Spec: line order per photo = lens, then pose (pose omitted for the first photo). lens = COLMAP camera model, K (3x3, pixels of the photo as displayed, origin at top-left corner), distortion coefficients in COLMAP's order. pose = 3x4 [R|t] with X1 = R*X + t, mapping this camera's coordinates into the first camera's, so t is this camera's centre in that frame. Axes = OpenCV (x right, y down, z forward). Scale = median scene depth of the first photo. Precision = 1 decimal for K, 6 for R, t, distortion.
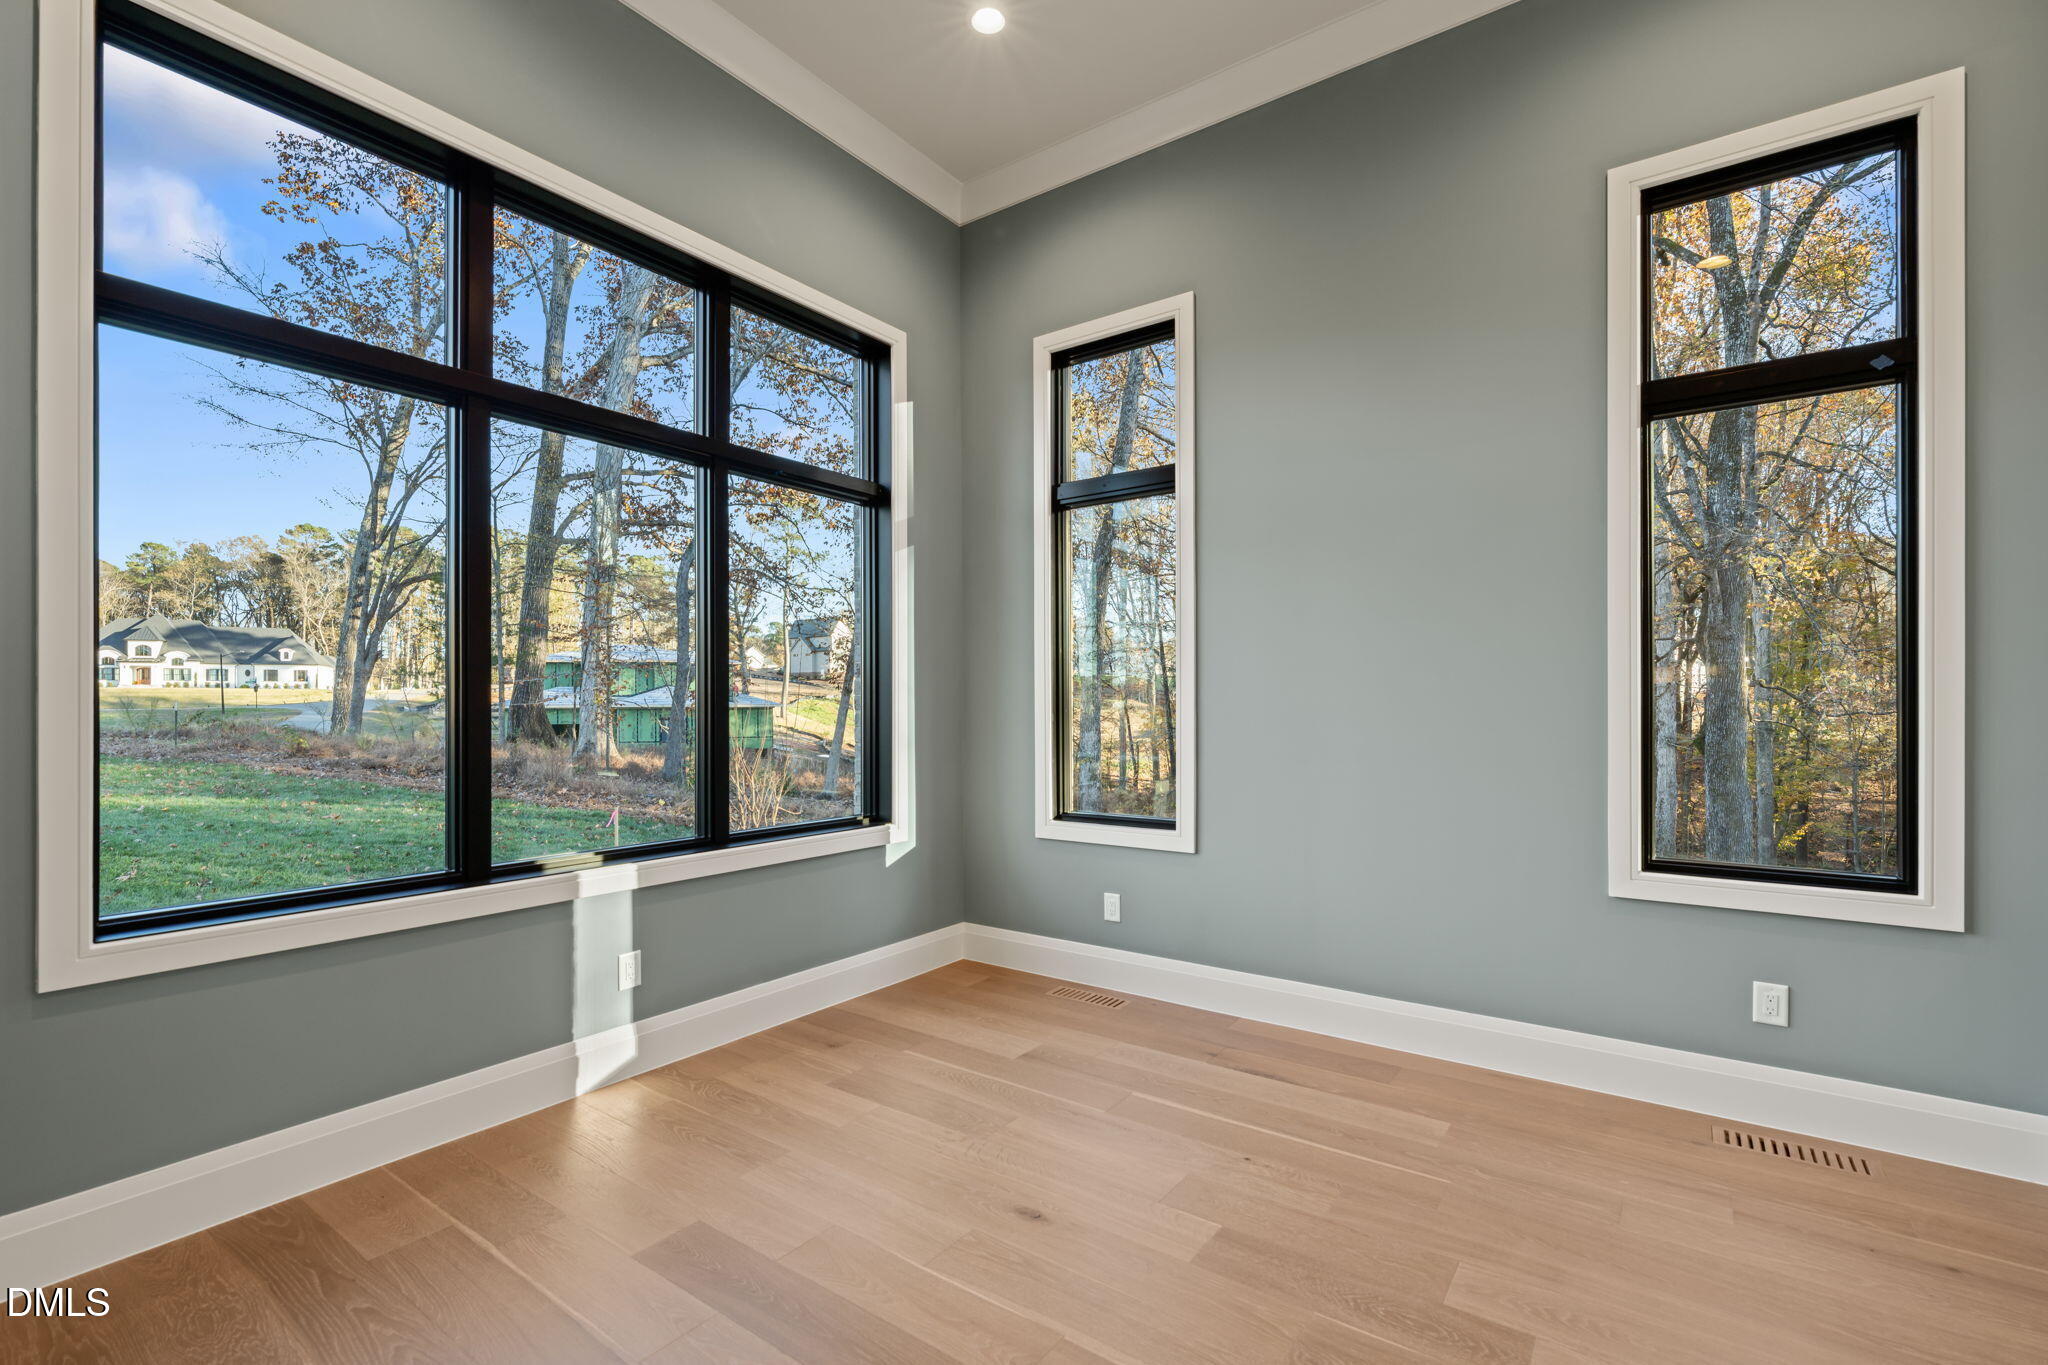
lens RADIAL K [[901.5, 0, 1016.0], [0, 901.5, 686.2], [0, 0, 1]] dist [0.003959, 0.000052]
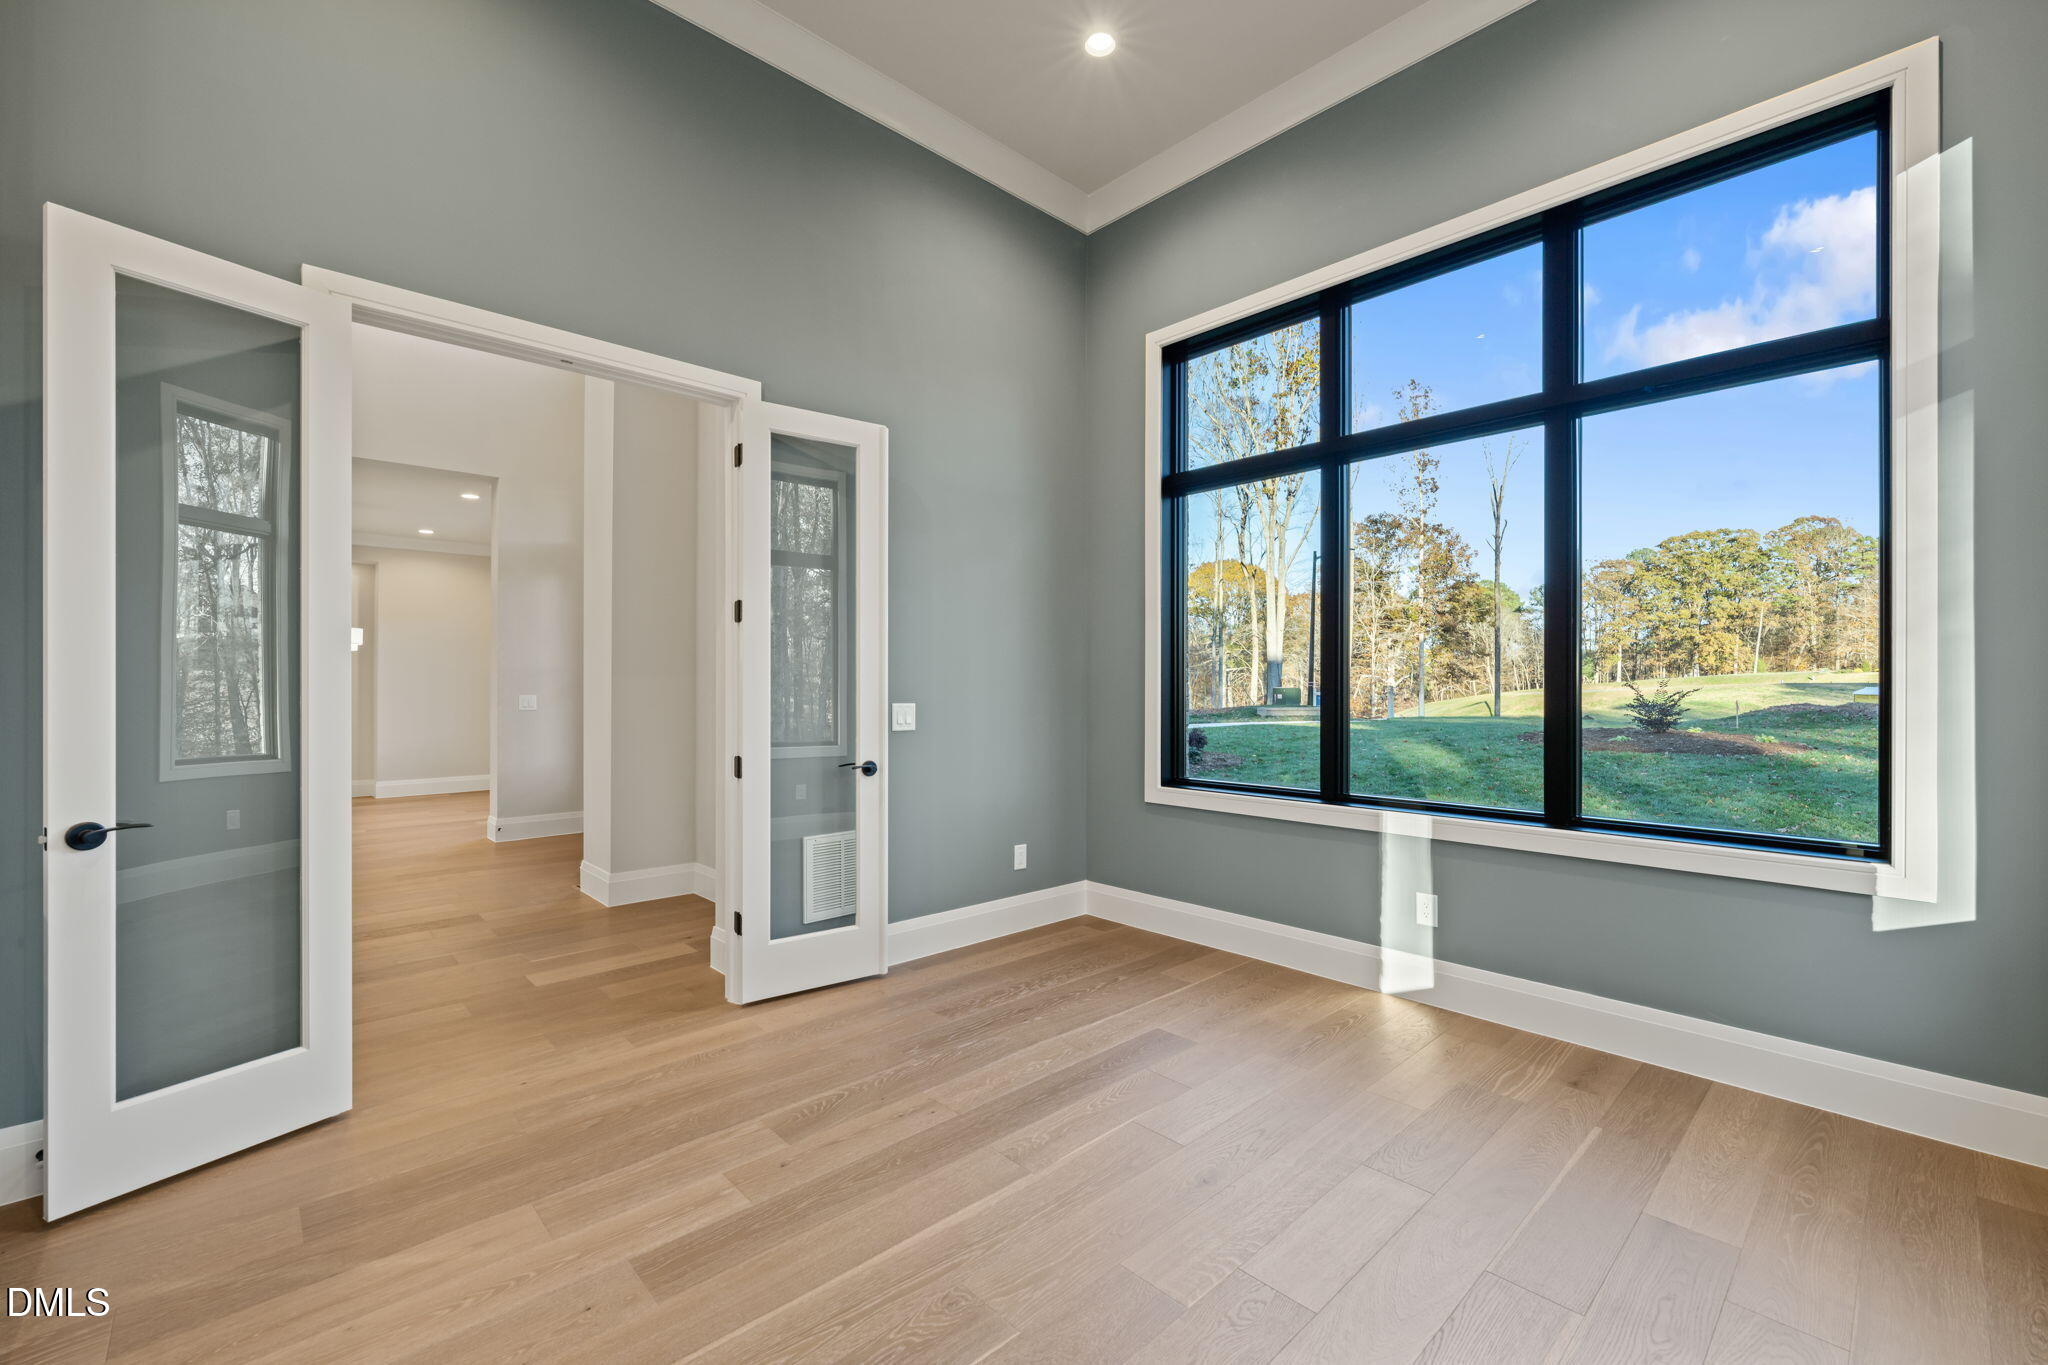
lens RADIAL K [[843.7, 0, 1010.9], [0, 843.7, 695.4], [0, 0, 1]] dist [0.000369, -0.000097]
pose [[-0.188438, 0.017708, -0.981925, 0.699818], [0.023567, 0.999631, 0.013505, 0.023233], [0.981802, -0.020596, -0.188786, 0.703935]]
